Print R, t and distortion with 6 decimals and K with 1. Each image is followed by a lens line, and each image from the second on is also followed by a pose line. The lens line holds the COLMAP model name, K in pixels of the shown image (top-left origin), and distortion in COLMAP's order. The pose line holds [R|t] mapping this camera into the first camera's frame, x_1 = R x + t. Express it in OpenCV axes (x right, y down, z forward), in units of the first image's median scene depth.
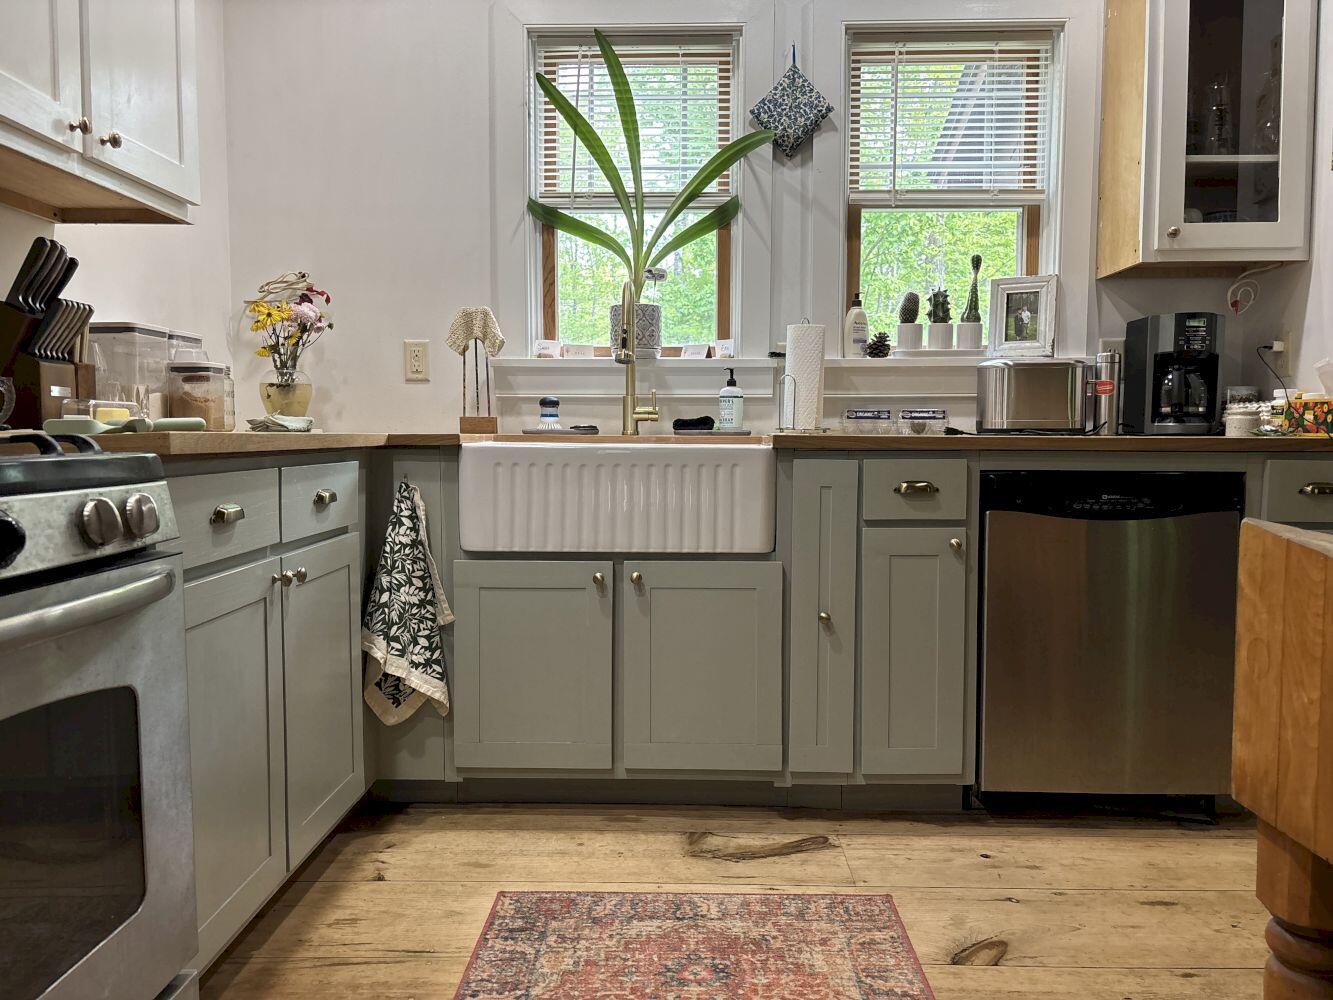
lens RADIAL K [[1017.3, 0, 666.1], [0, 1017.3, 497.2], [0, 0, 1]] dist [0.052482, -0.057816]
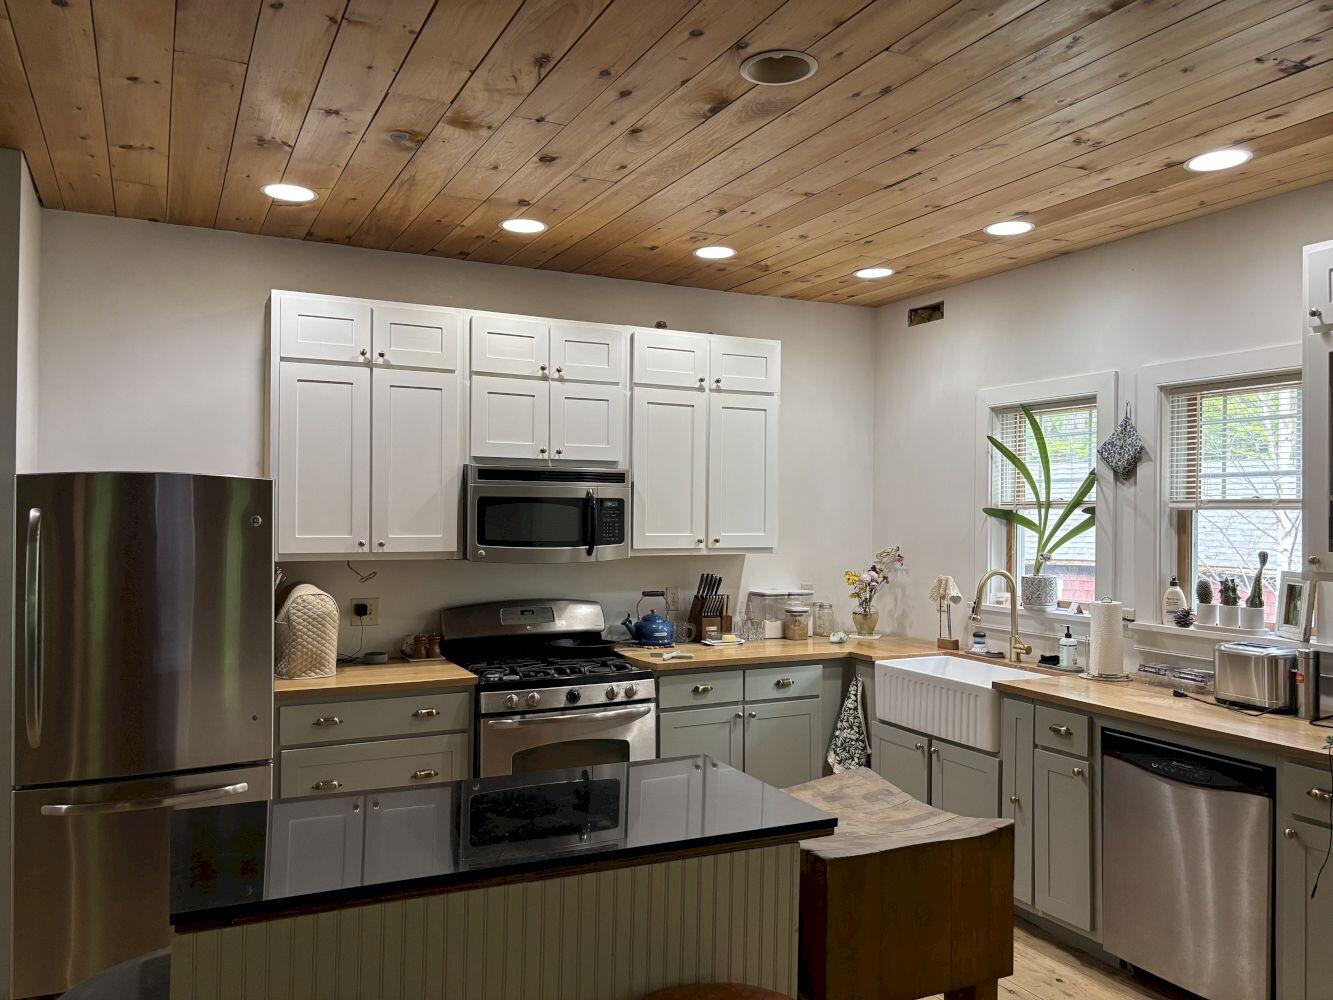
lens RADIAL K [[1017.3, 0, 664.5], [0, 1017.3, 497.5], [0, 0, 1]] dist [0.052482, -0.057816]
pose [[0.464171, -0.009389, -0.885696, 1.321340], [-0.061478, 0.997191, -0.042790, -0.252273], [0.883609, 0.074313, 0.462290, -0.269967]]
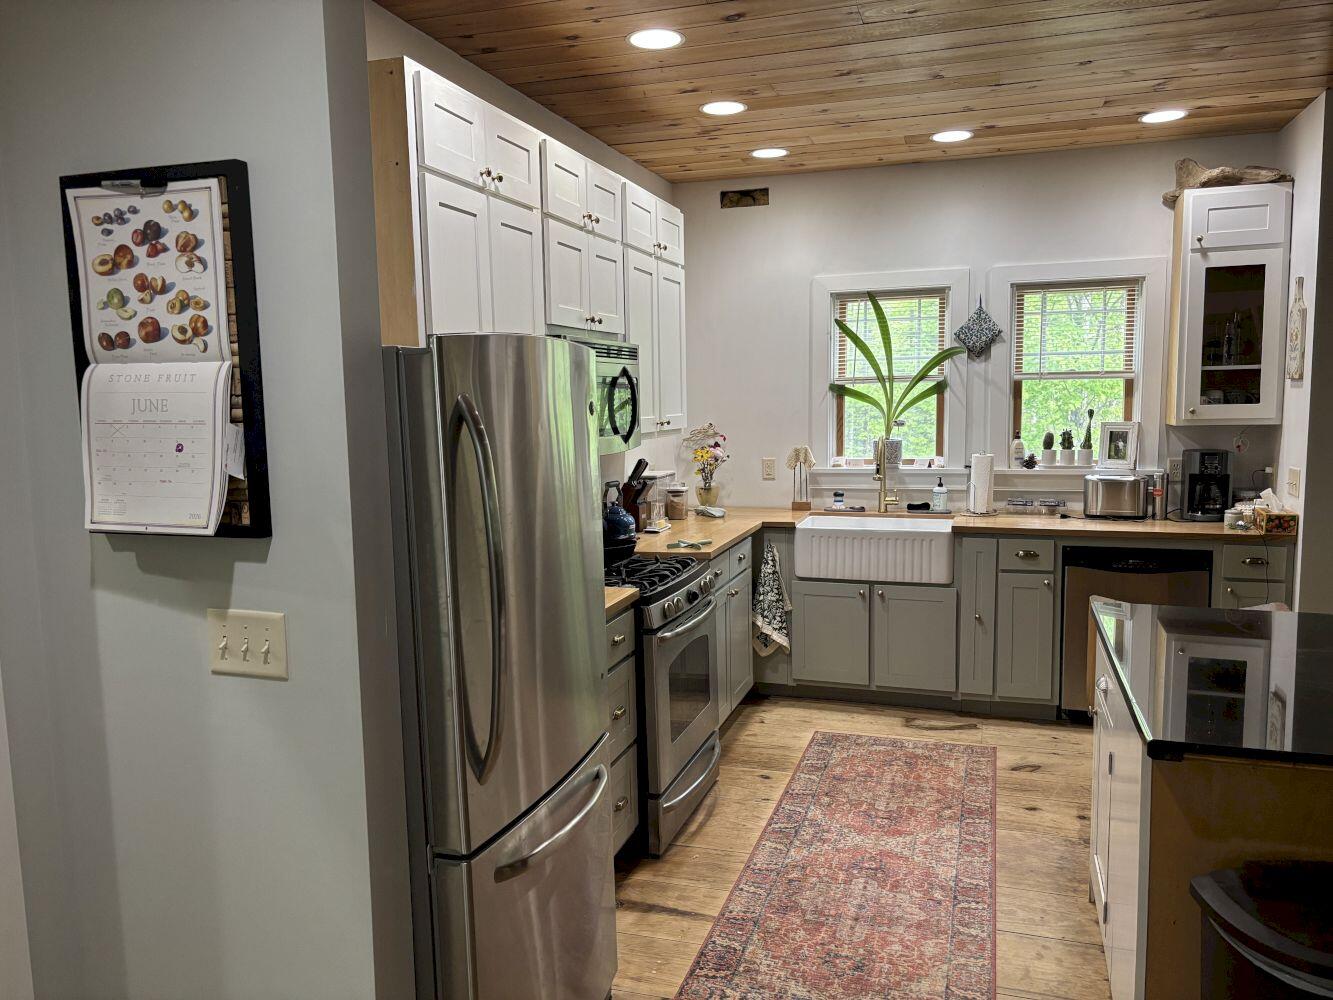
lens RADIAL K [[1017.3, 0, 661.9], [0, 1017.3, 502.2], [0, 0, 1]] dist [0.052482, -0.057816]
pose [[0.958100, 0.014309, -0.286078, 0.131228], [-0.000940, 0.998903, 0.046814, -0.197439], [0.286434, -0.044583, 0.957062, -1.072906]]
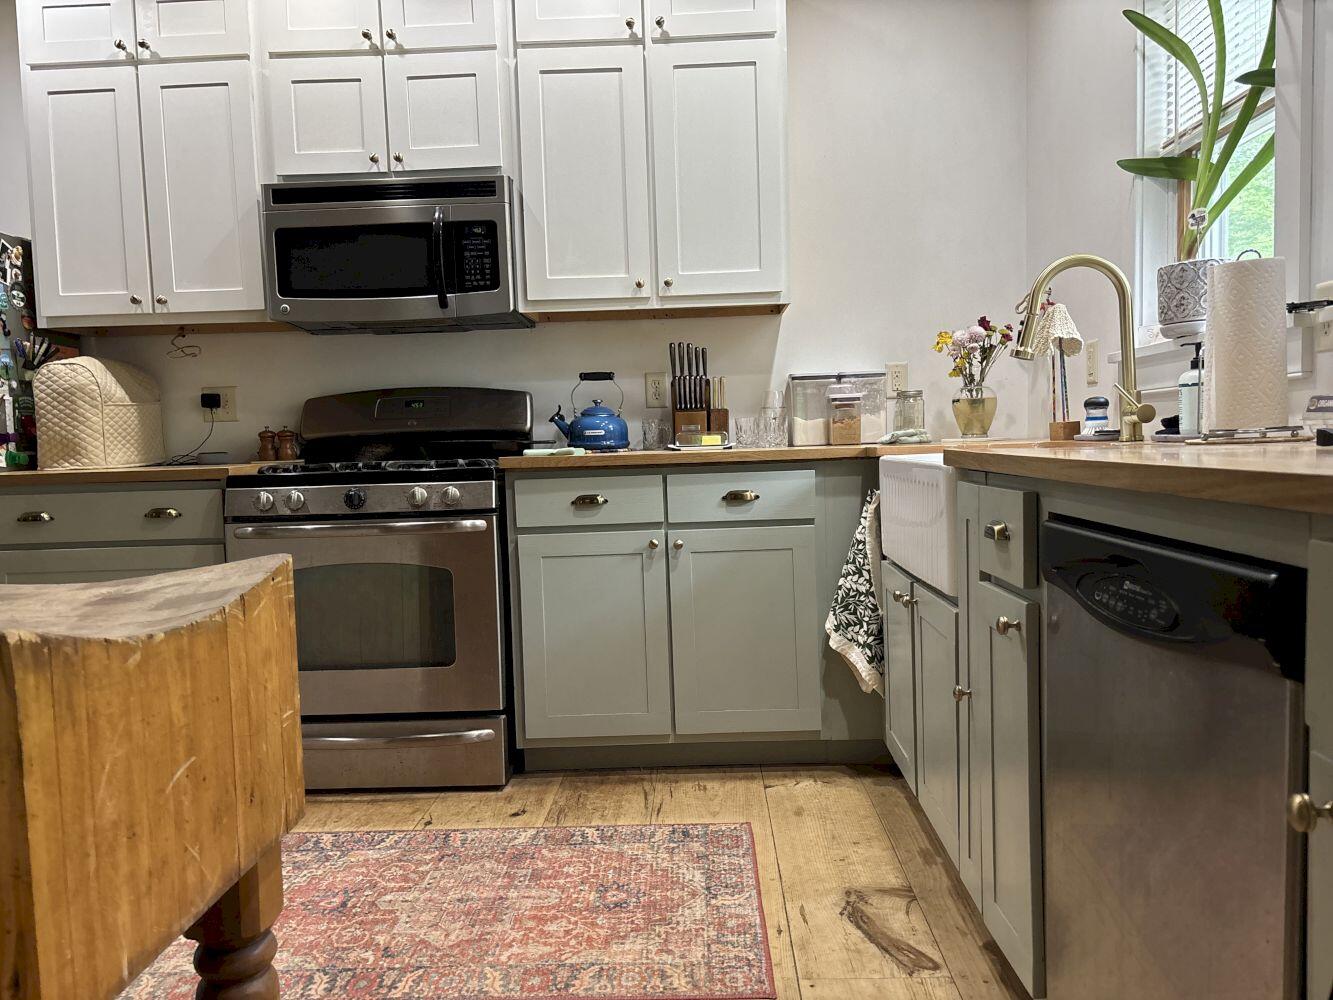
lens RADIAL K [[1017.3, 0, 679.6], [0, 1017.3, 507.2], [0, 0, 1]] dist [0.052482, -0.057816]
pose [[-0.007080, 0.062981, -0.997990, 0.895555], [-0.030563, 0.997535, 0.063169, -0.059040], [0.999508, 0.030949, -0.005138, 0.782311]]
